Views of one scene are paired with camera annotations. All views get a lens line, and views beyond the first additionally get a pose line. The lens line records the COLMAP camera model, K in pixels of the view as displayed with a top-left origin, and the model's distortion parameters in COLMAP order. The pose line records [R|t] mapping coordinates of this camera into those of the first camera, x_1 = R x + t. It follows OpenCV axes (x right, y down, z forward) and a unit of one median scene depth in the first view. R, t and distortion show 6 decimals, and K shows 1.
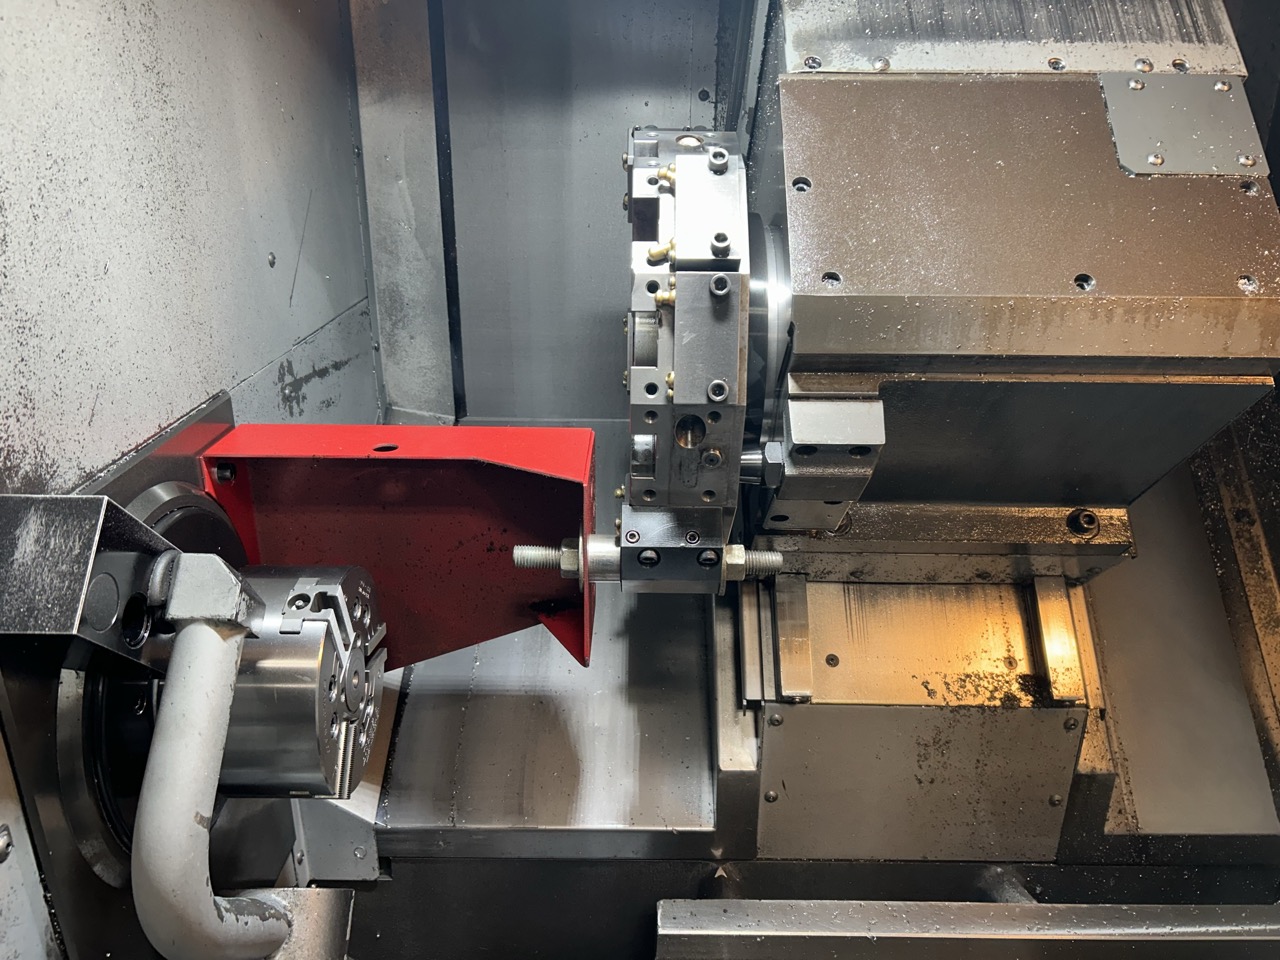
lens RADIAL K [[957.2, 0, 635.2], [0, 957.2, 483.0], [0, 0, 1]] dist [0.037923, -0.050972]
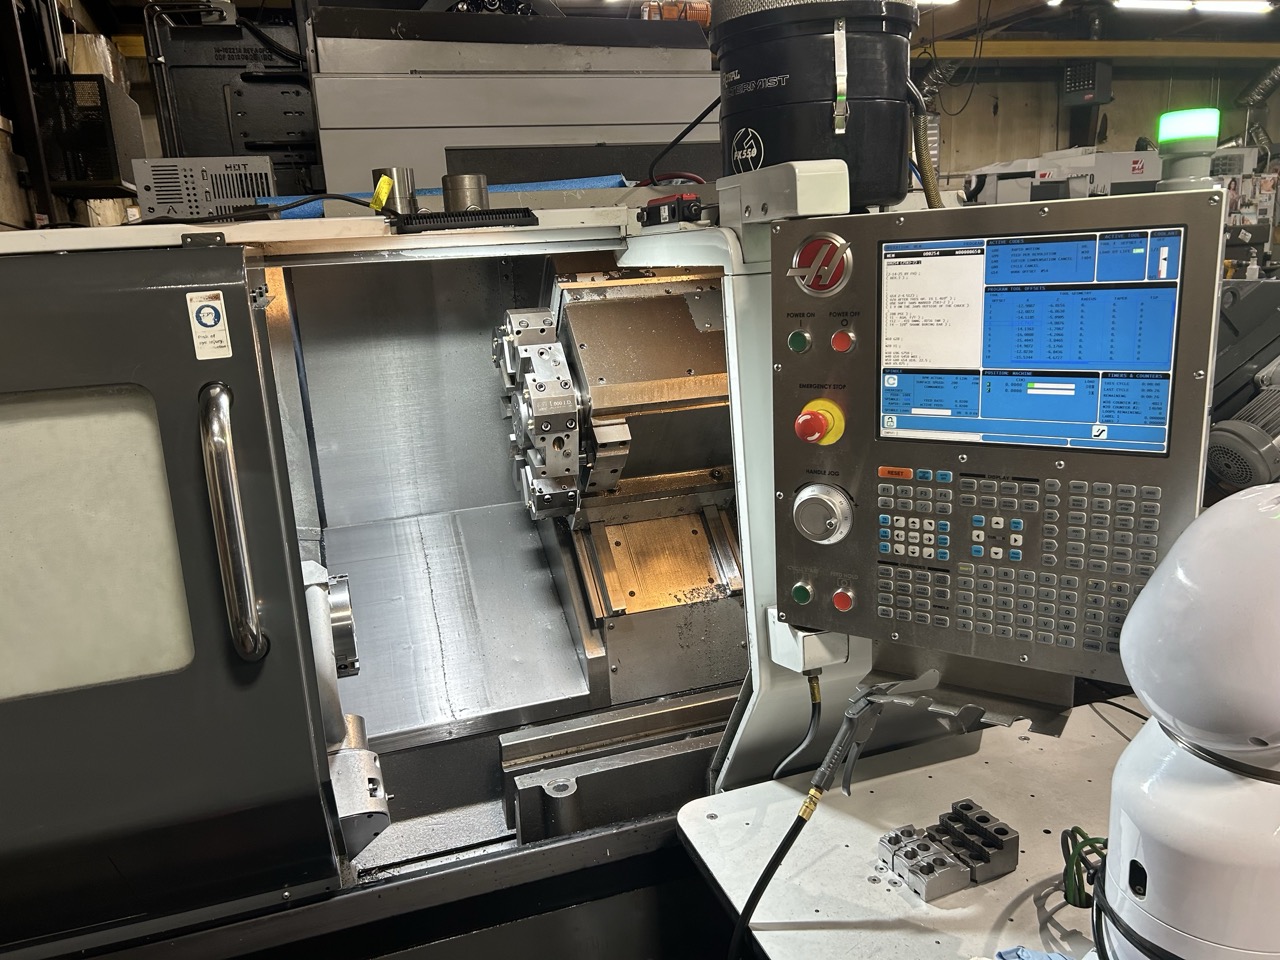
lens RADIAL K [[957.2, 0, 639.8], [0, 957.2, 486.3], [0, 0, 1]] dist [0.037923, -0.050972]
pose [[0.945673, -0.134001, 0.296220, -0.313364], [0.172224, 0.979247, -0.106836, 0.269105], [-0.275756, 0.152048, 0.949126, -1.481528]]
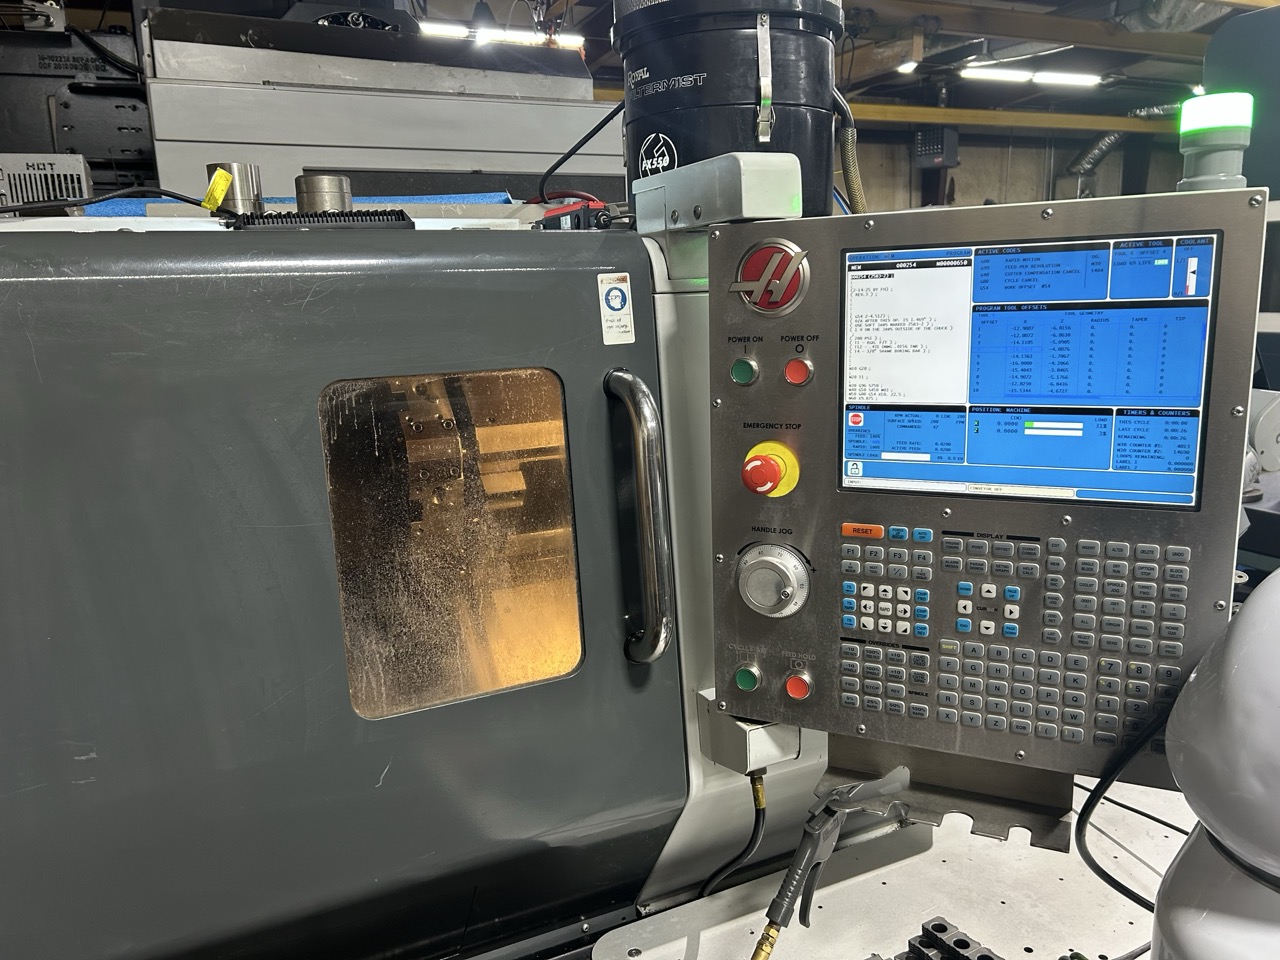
lens RADIAL K [[957.2, 0, 632.9], [0, 957.2, 487.3], [0, 0, 1]] dist [0.037923, -0.050972]
pose [[0.898101, -0.124960, 0.421662, -0.259462], [0.196077, 0.971990, -0.129577, 0.195410], [-0.393659, 0.199051, 0.897447, -1.127476]]
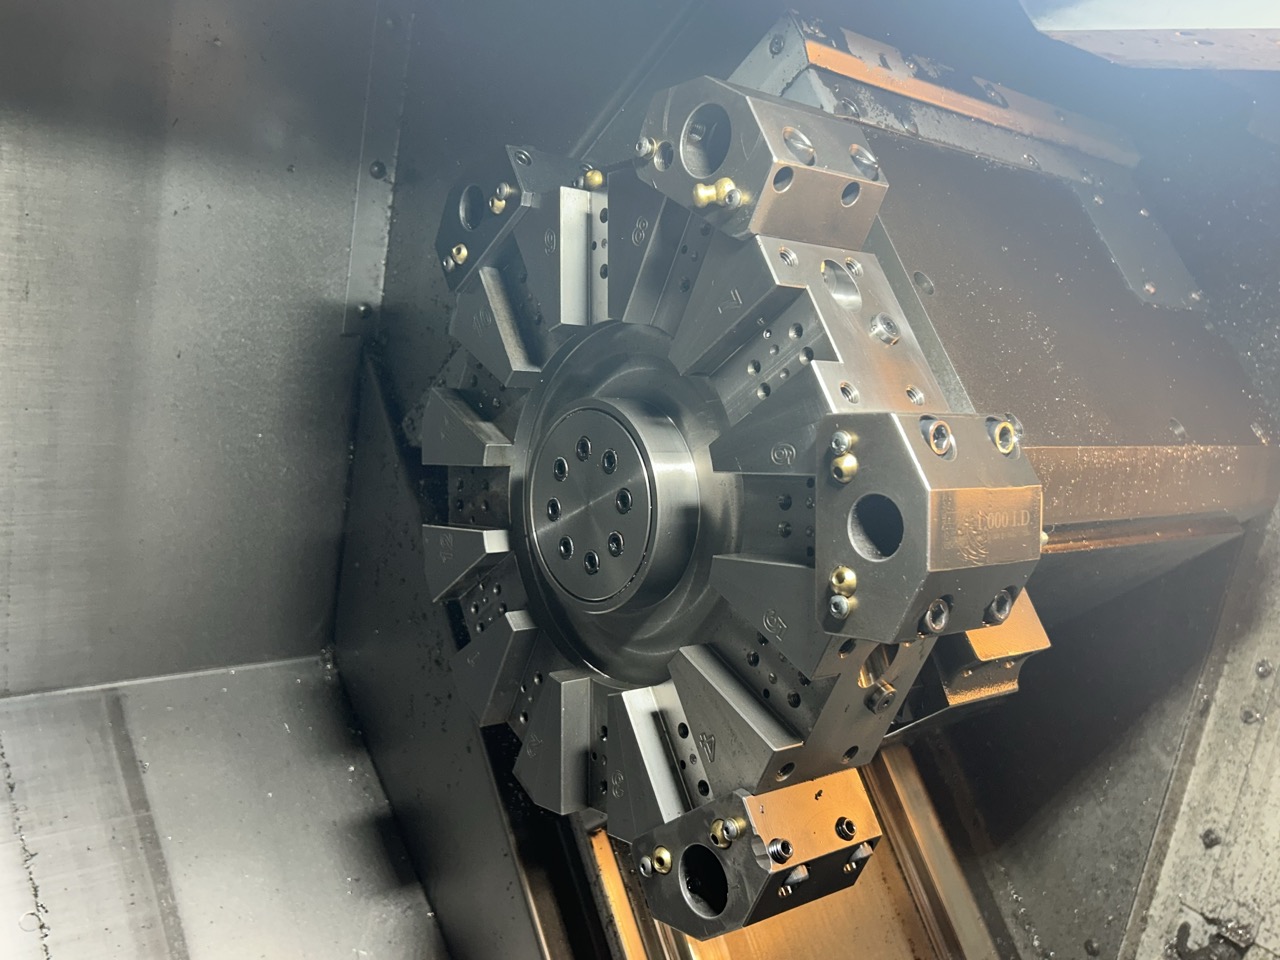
lens RADIAL K [[1125.5, 0, 630.2], [0, 1125.5, 483.4], [0, 0, 1]] dist [0.073781, -0.106042]
pose [[0.758314, -0.030829, 0.651161, -0.348528], [0.078127, 0.995980, -0.043828, -0.272225], [-0.647192, 0.084109, 0.757673, 0.611411]]
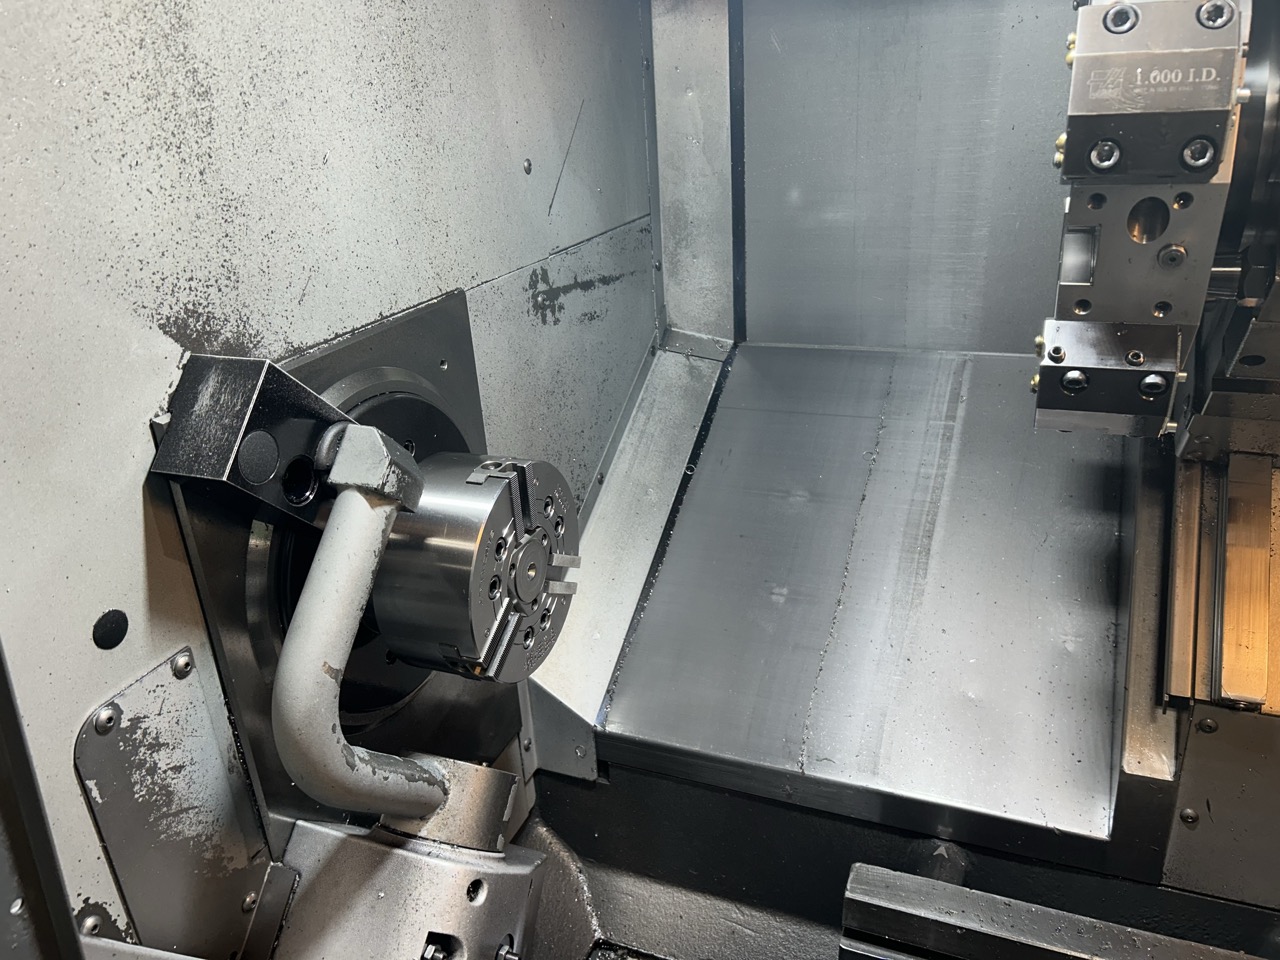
lens RADIAL K [[957.2, 0, 645.2], [0, 957.2, 480.6], [0, 0, 1]] dist [0.037923, -0.050972]
pose [[0.927856, 0.089067, -0.362147, 0.193951], [-0.072070, 0.995581, 0.060203, 0.042075], [0.365909, -0.029760, 0.930175, 0.117236]]
